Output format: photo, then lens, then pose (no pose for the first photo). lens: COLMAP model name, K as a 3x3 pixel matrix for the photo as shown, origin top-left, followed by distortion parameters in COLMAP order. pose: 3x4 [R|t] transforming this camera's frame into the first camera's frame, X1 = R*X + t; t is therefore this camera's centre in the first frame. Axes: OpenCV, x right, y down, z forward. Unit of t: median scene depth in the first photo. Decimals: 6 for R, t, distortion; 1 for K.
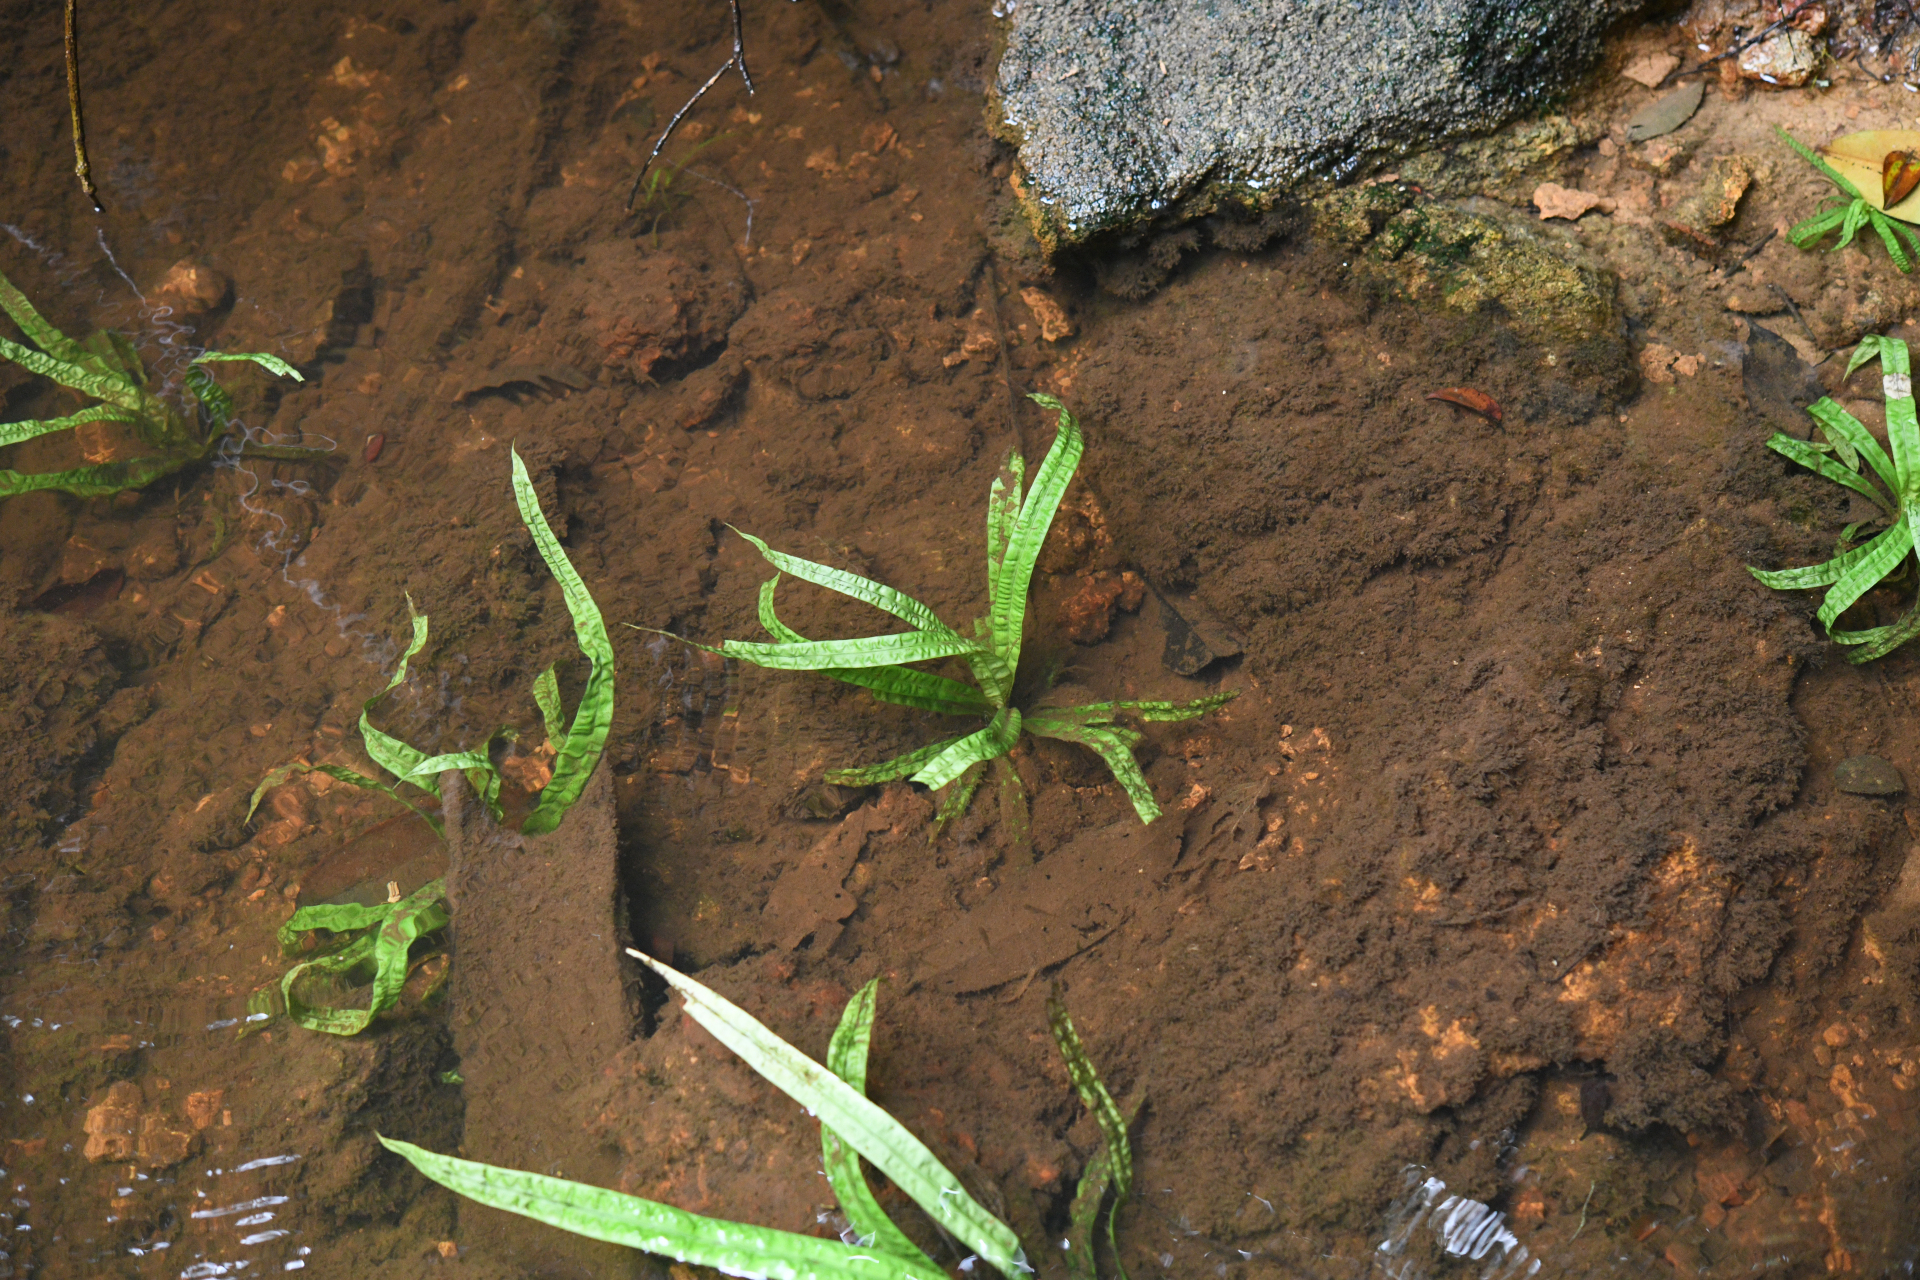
lens RADIAL K [[3344.0, 0, 960.0], [0, 3344.0, 640.0], [0, 0, 1]] dist [0.061389, 0.166963]
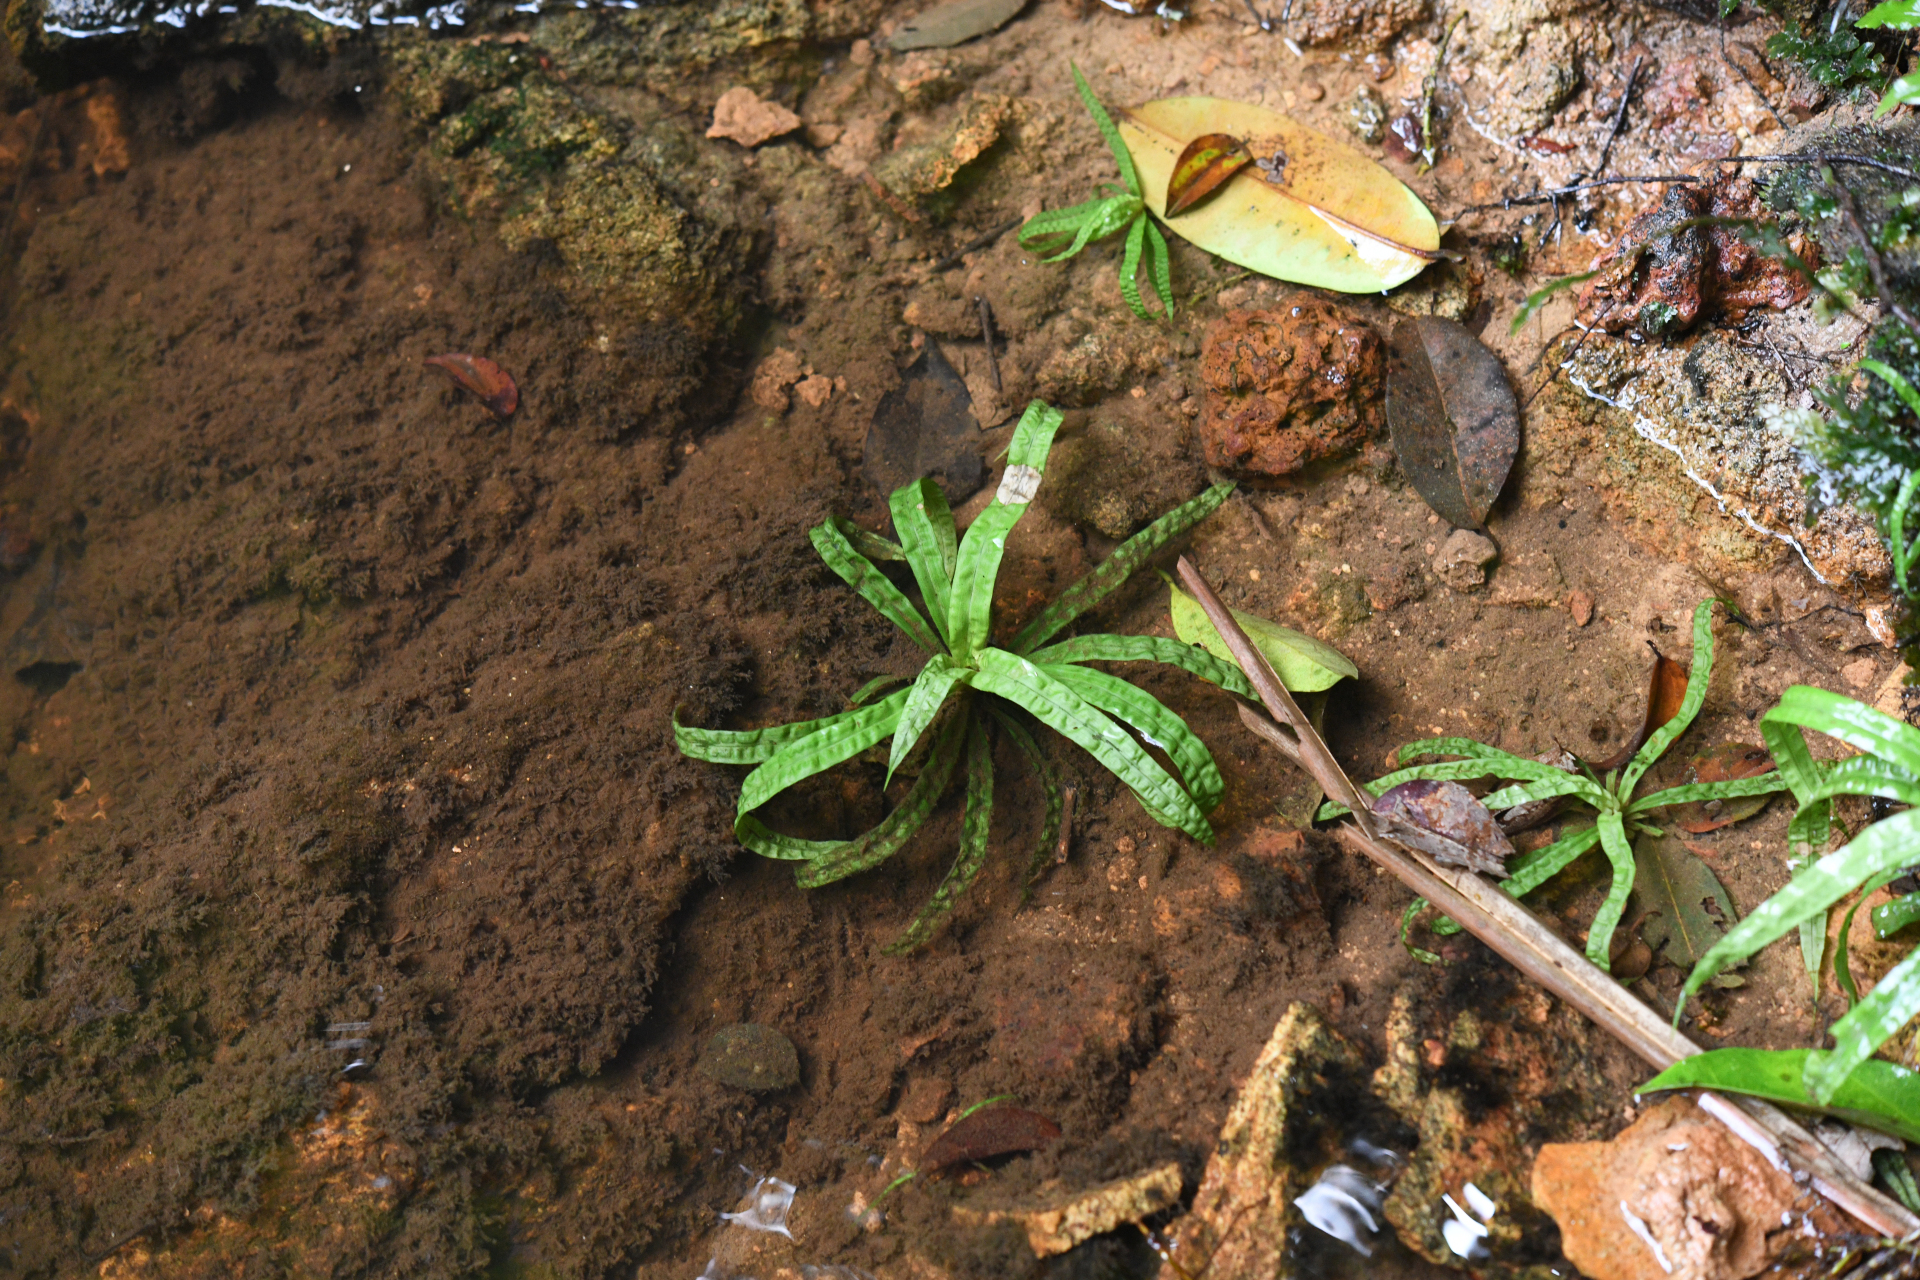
lens RADIAL K [[3516.8, 0, 960.0], [0, 3516.8, 640.0], [0, 0, 1]] dist [0.032775, -0.018487]
pose [[0.951911, 0.211701, -0.221469, 0.444902], [-0.196059, 0.976395, 0.090633, -0.110707], [0.235428, -0.042853, 0.970947, 0.340553]]
